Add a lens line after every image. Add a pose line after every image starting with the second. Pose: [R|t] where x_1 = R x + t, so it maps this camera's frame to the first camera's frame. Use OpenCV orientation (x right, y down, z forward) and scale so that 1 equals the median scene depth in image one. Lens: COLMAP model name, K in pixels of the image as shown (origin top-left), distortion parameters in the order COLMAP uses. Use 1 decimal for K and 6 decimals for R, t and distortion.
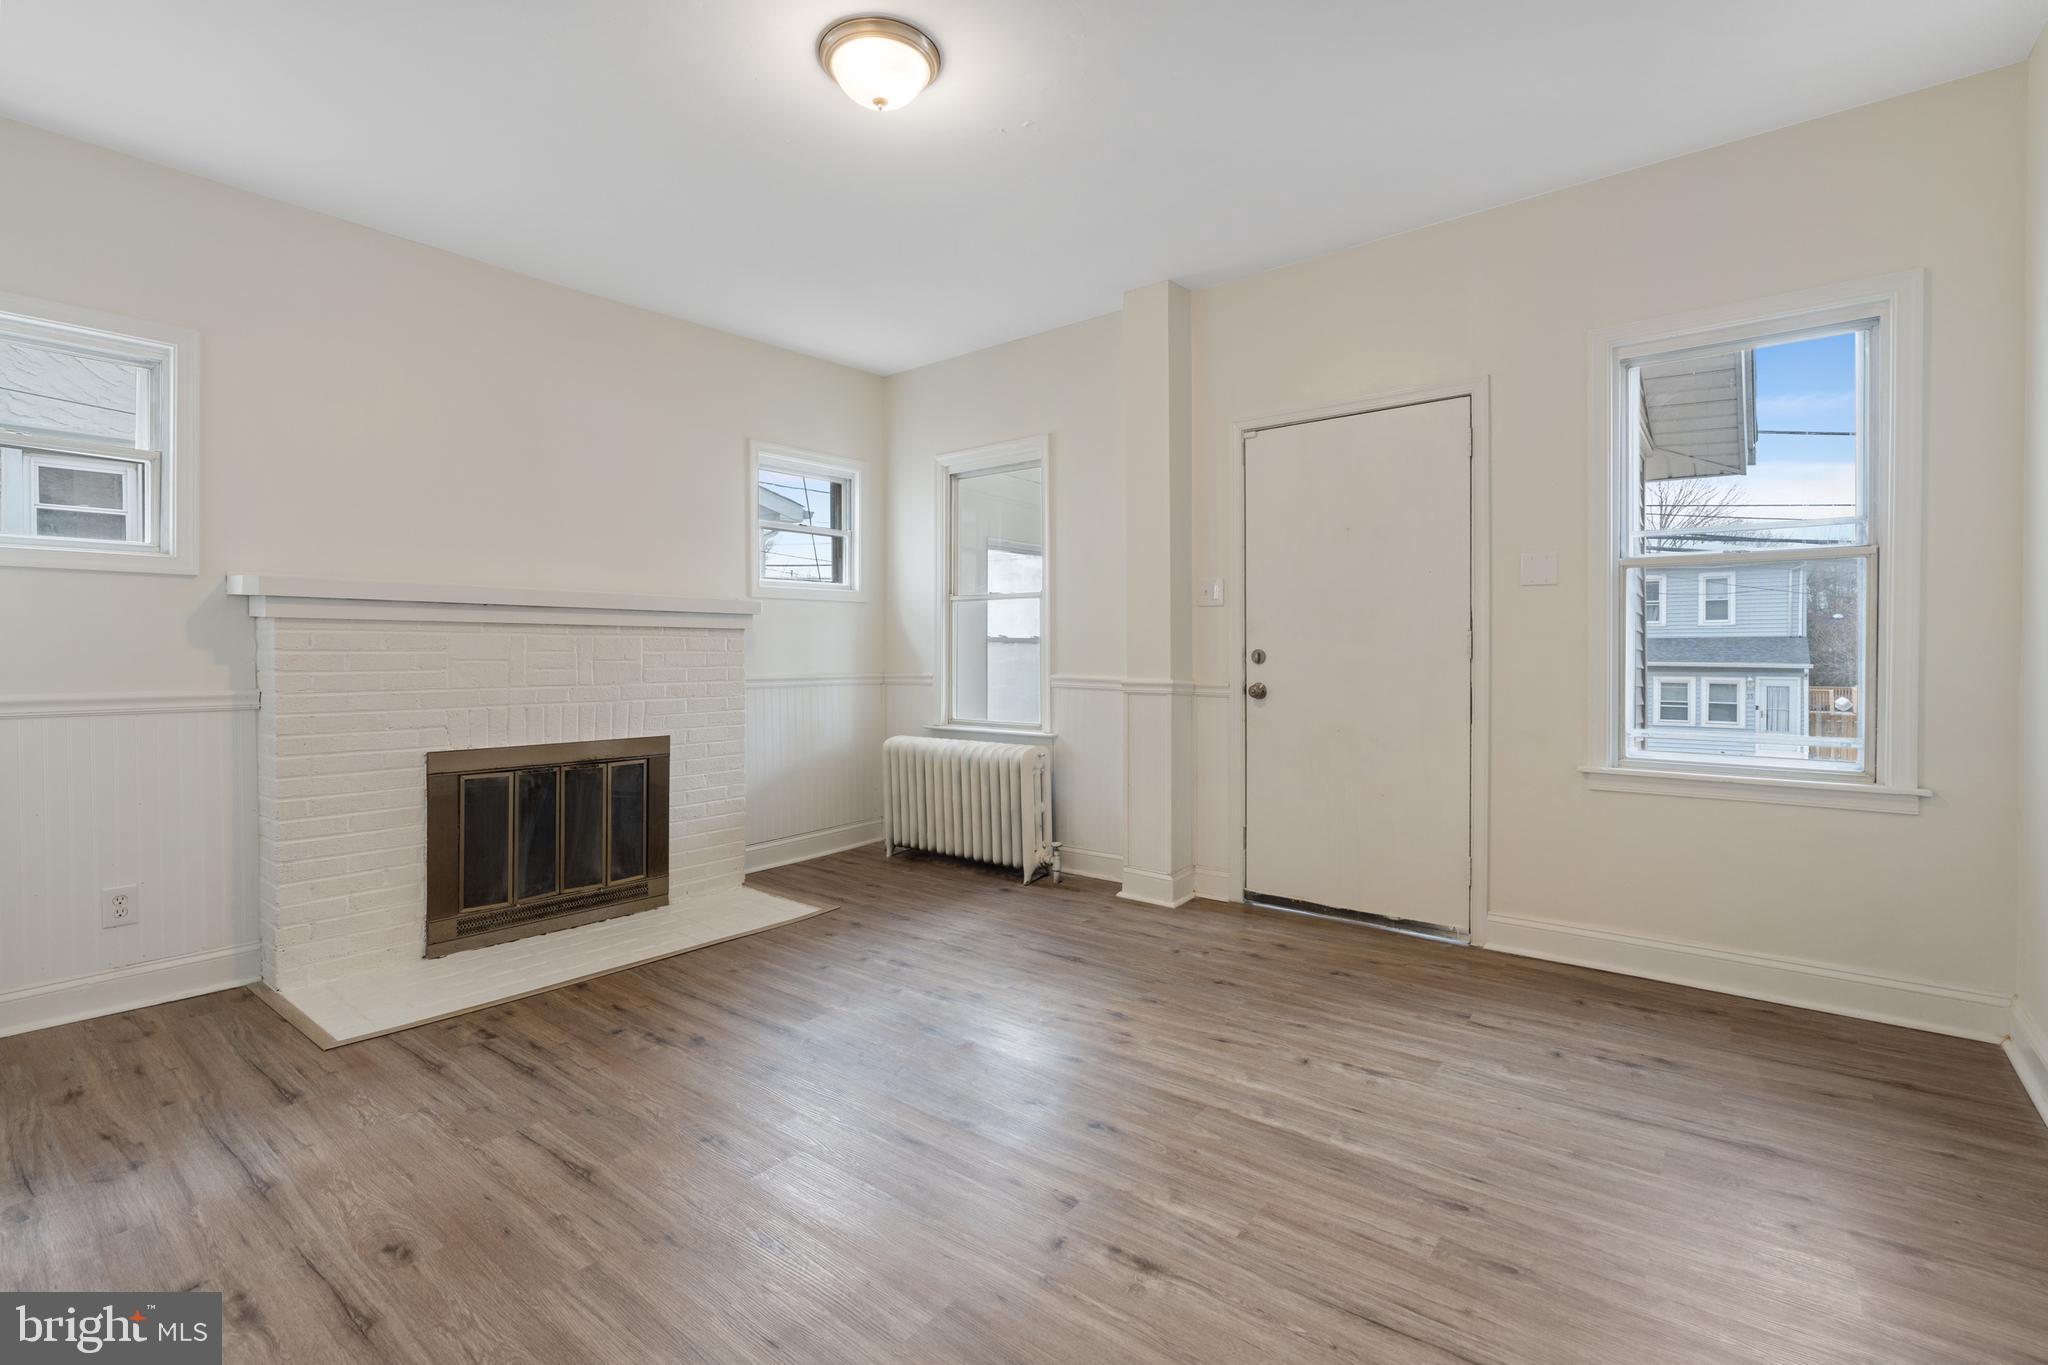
lens RADIAL K [[925.6, 0, 1018.1], [0, 925.6, 653.1], [0, 0, 1]] dist [-0.003946, 0.000914]
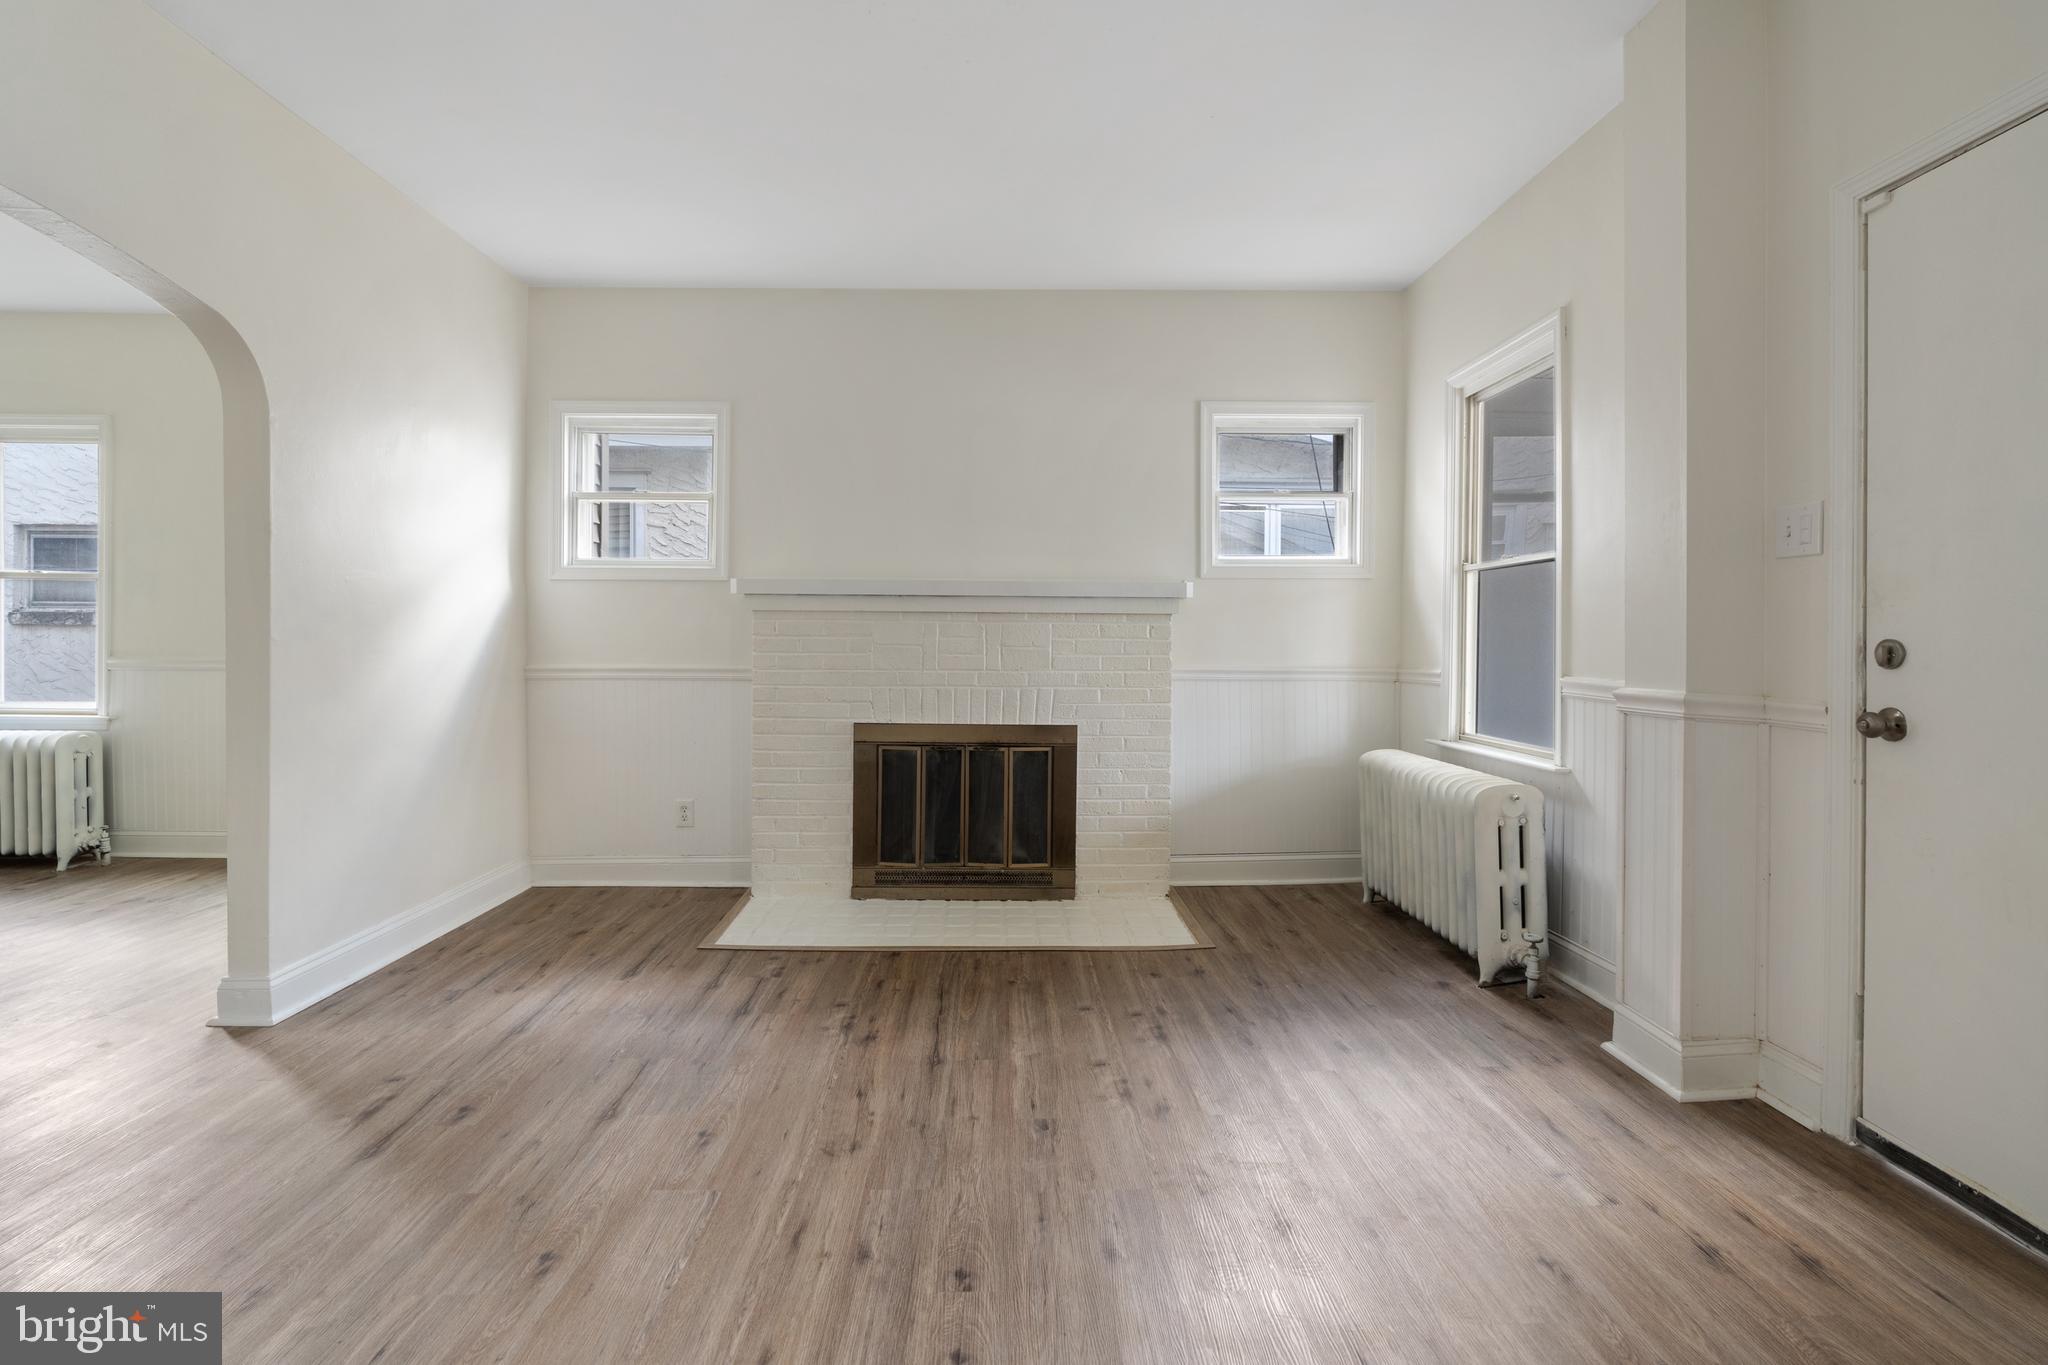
lens RADIAL K [[932.3, 0, 1016.6], [0, 932.3, 642.2], [0, 0, 1]] dist [-0.003916, 0.001299]
pose [[0.643259, 0.006962, -0.765617, 0.361387], [-0.007213, 0.999969, 0.003033, -0.000289], [0.765615, 0.003571, 0.643289, 0.355409]]
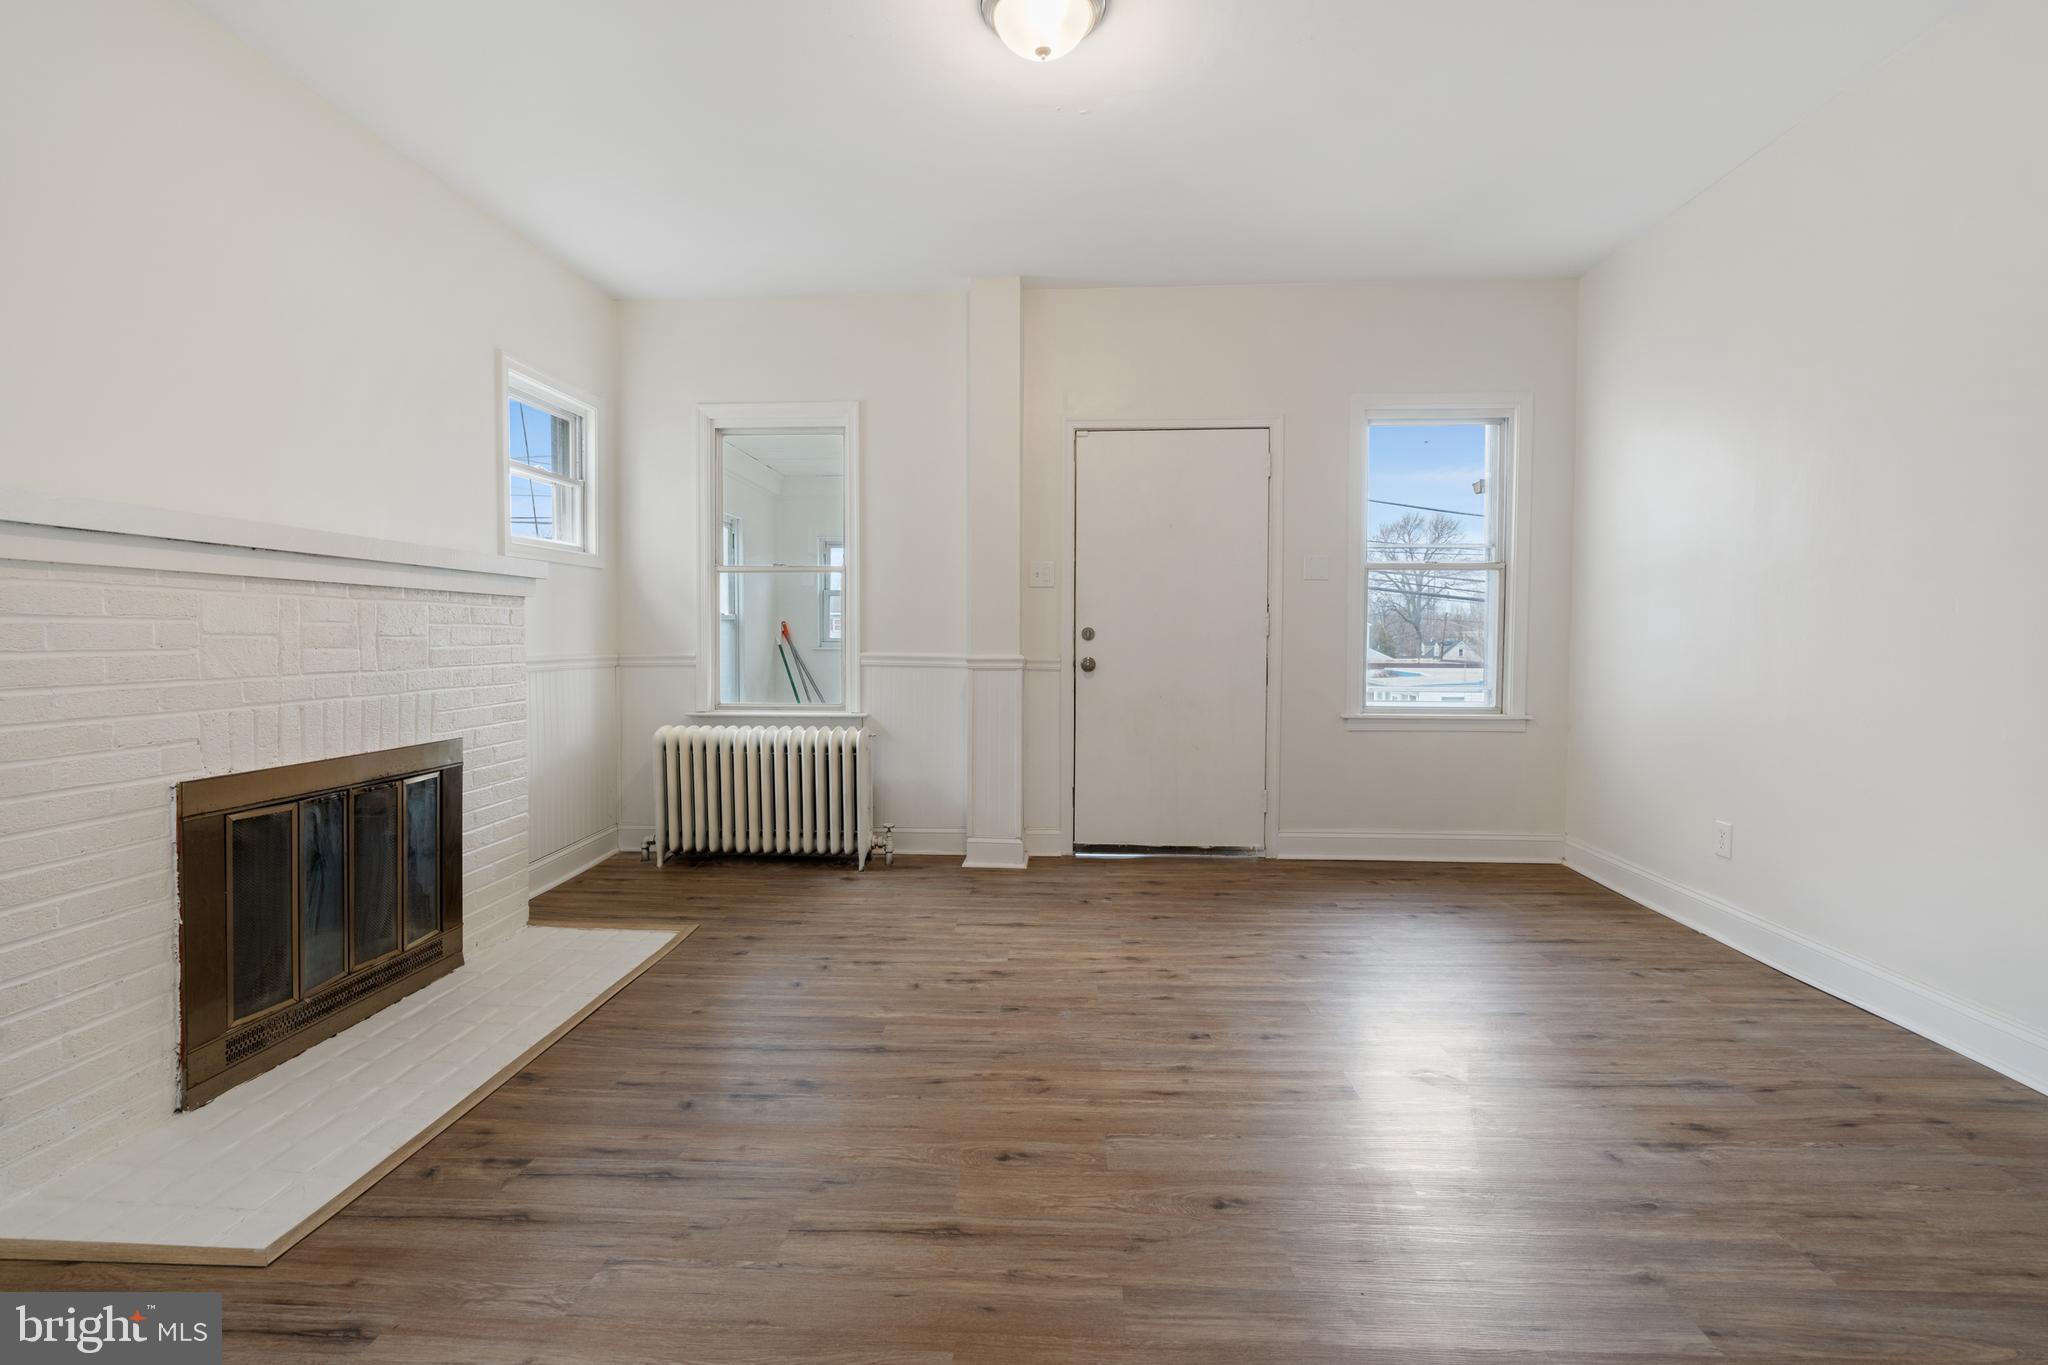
lens RADIAL K [[922.1, 0, 1024.4], [0, 922.1, 654.3], [0, 0, 1]] dist [-0.002260, 0.000803]
pose [[0.809061, -0.009602, 0.587646, -0.489148], [-0.002690, 0.999796, 0.020040, 0.006835], [-0.587718, -0.017795, 0.808870, 0.151139]]
